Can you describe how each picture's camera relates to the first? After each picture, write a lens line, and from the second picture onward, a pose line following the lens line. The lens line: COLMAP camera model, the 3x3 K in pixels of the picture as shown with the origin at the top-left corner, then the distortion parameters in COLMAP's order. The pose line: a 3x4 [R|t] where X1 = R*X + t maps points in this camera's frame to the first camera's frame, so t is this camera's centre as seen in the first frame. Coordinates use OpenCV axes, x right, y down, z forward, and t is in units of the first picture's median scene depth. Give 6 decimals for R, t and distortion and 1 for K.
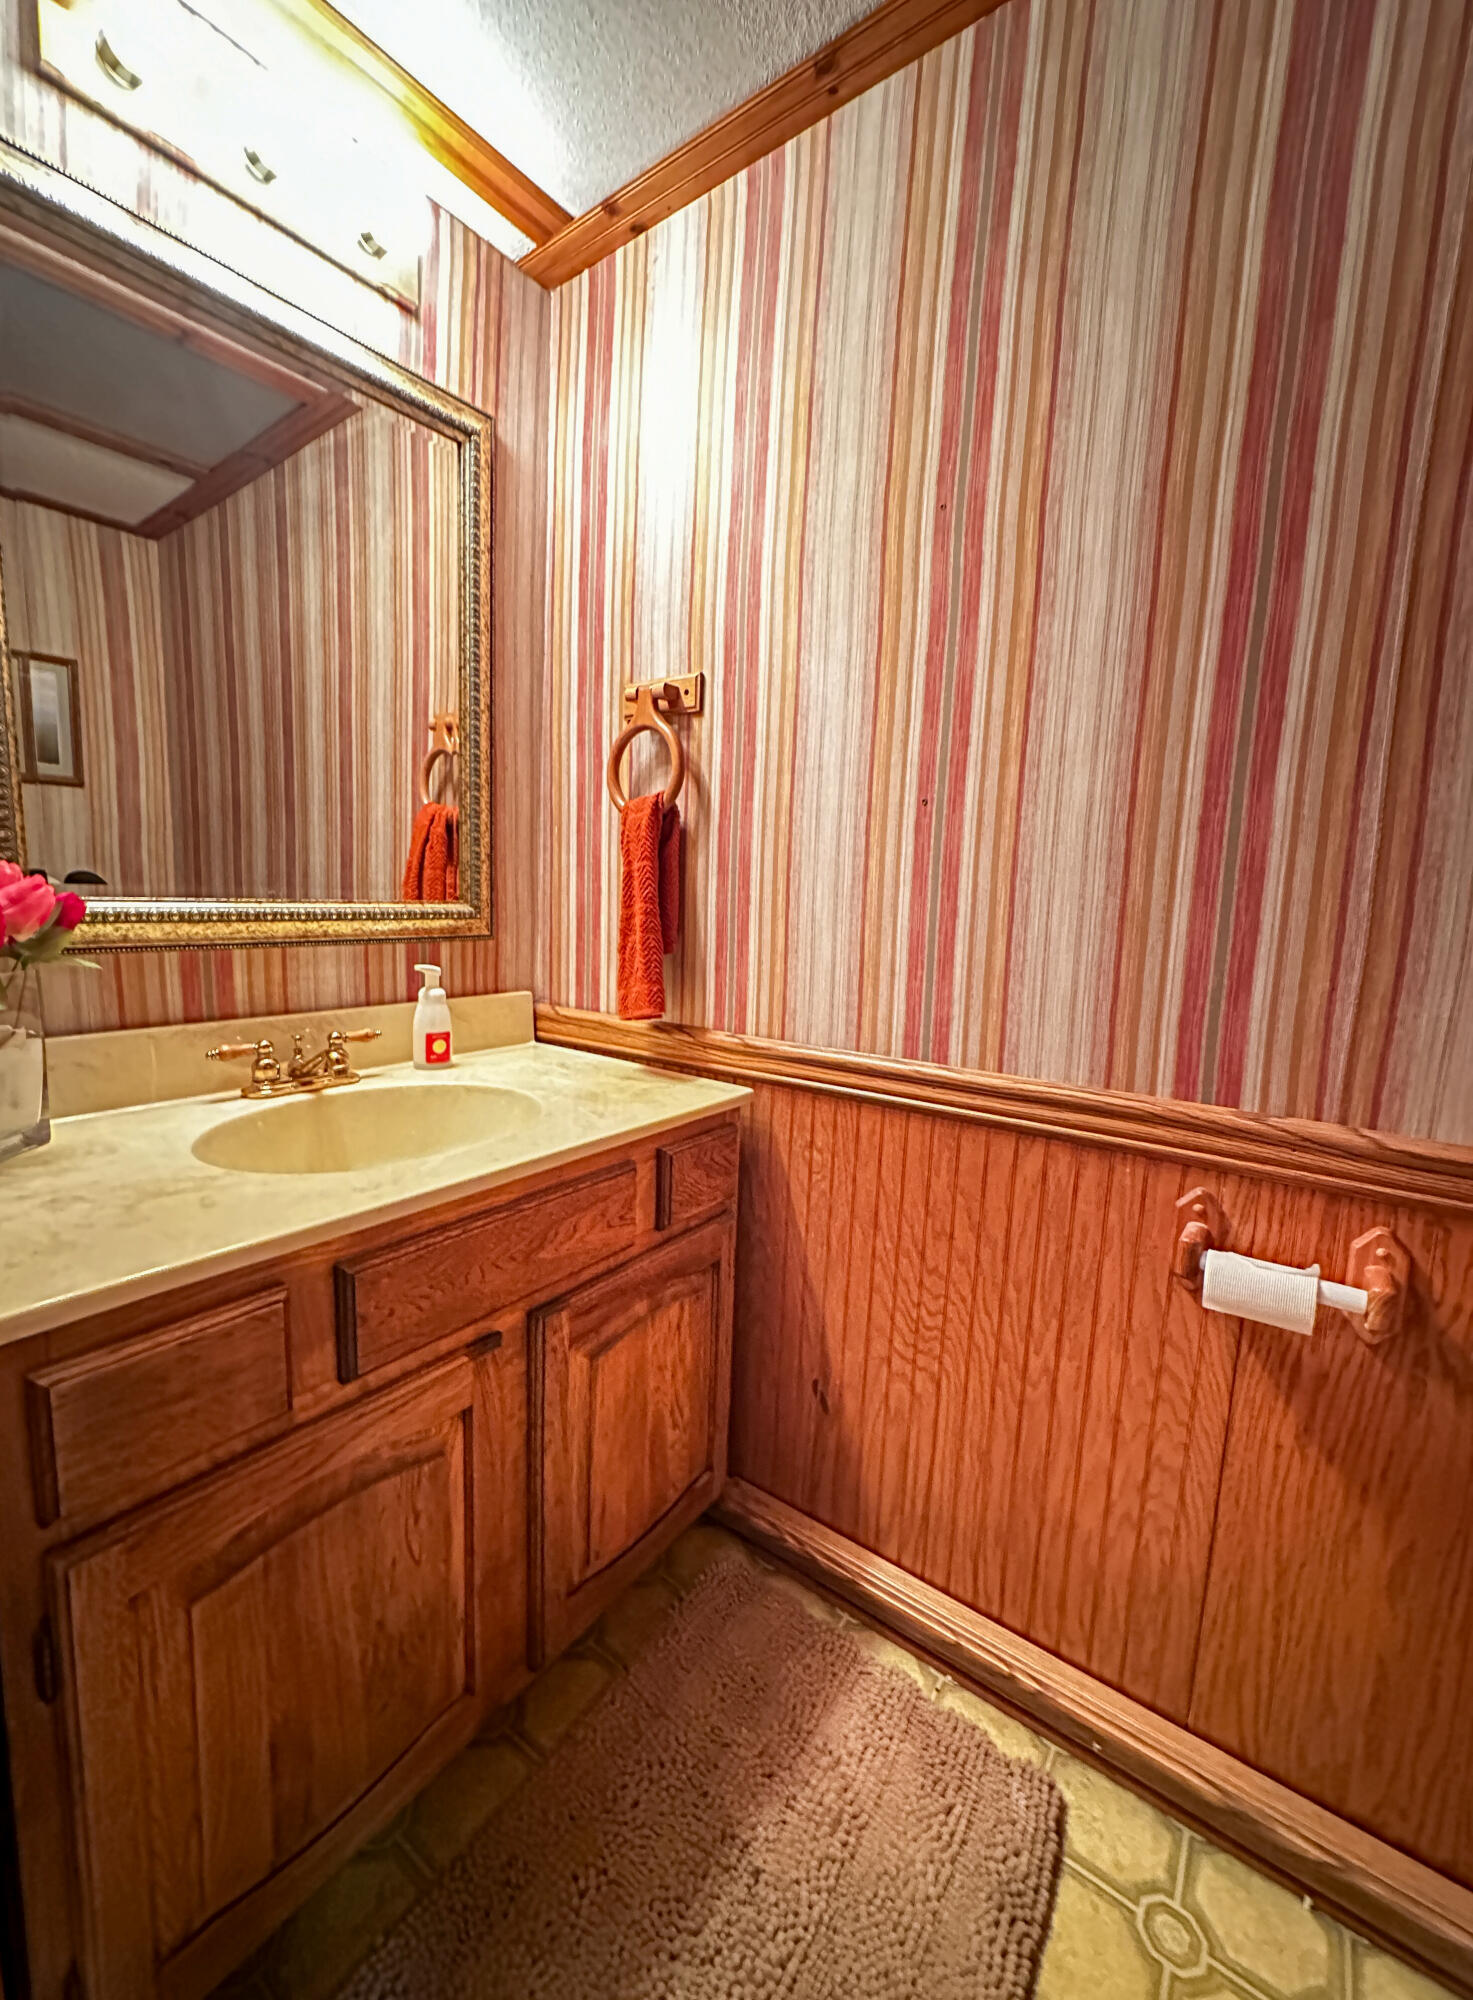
lens RADIAL K [[826.1, 0, 736.5], [0, 826.1, 1000.0], [0, 0, 1]] dist [0.000692, 0.000127]
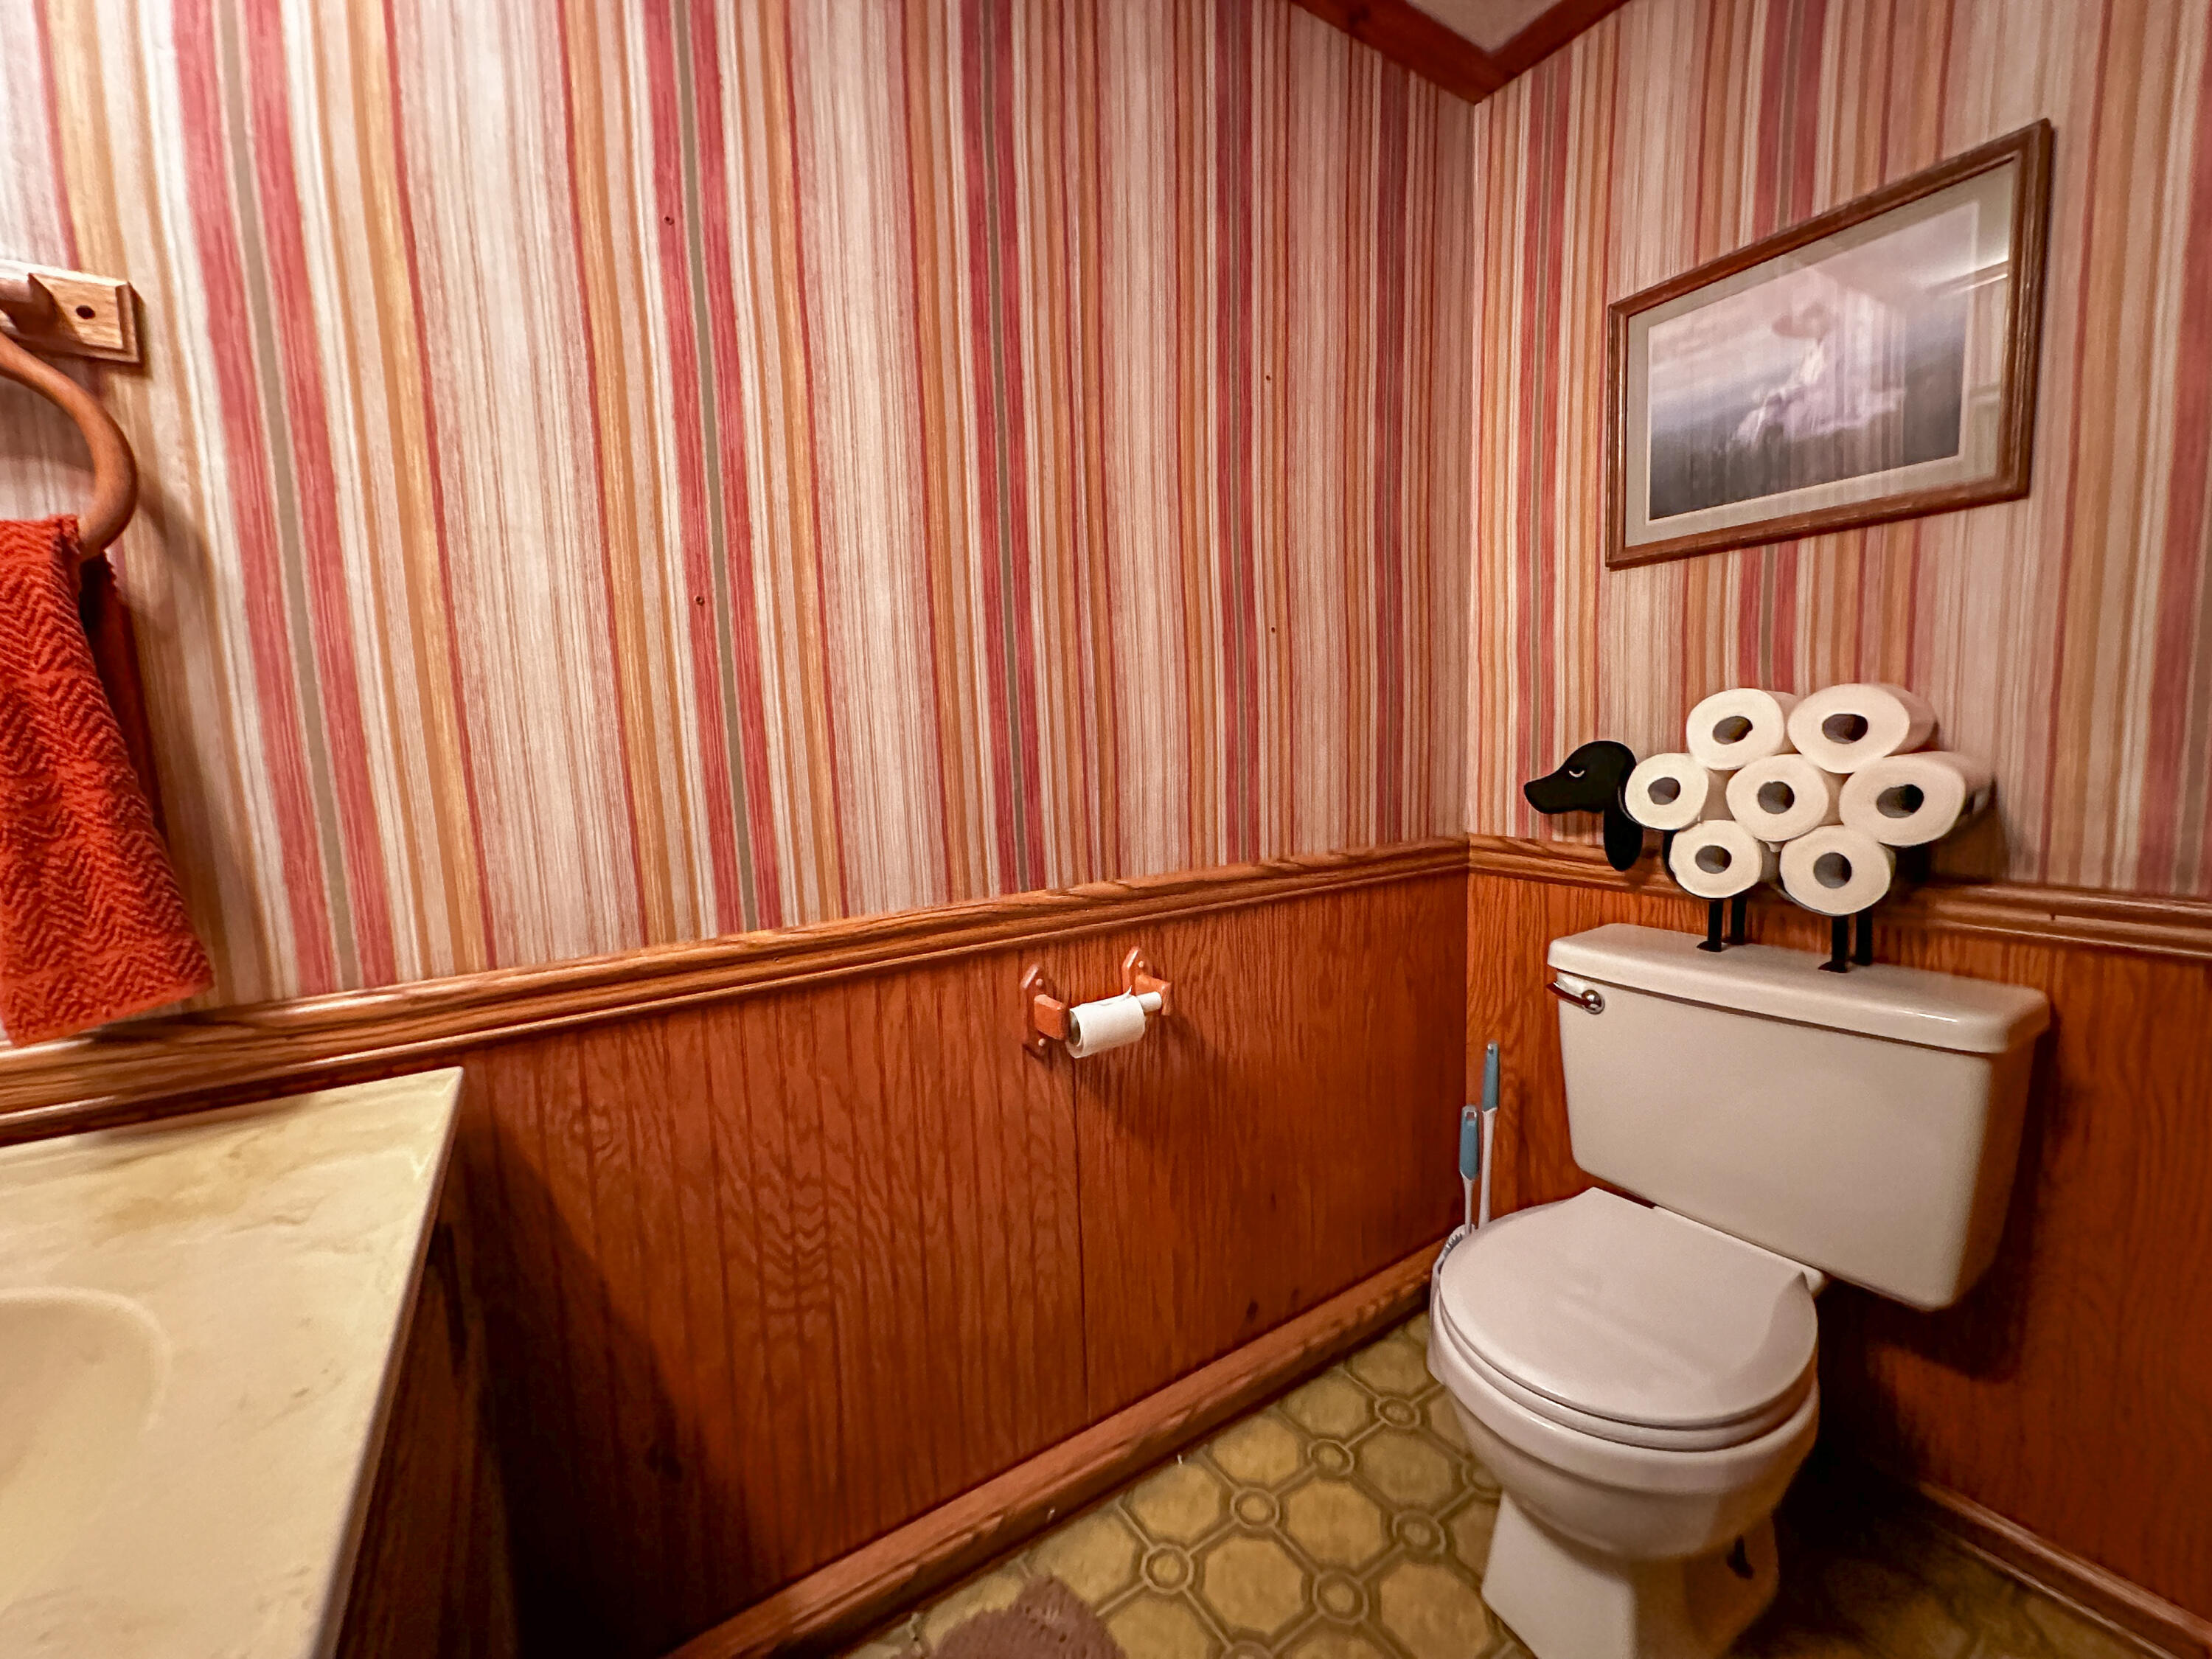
lens RADIAL K [[885.3, 0, 1111.8], [0, 885.3, 830.0], [0, 0, 1]] dist [0.001708, 0.000705]
pose [[0.337115, -0.135194, 0.931706, -0.464632], [0.170788, 0.981998, 0.080695, -0.032762], [-0.925843, 0.131921, 0.354136, 0.401375]]
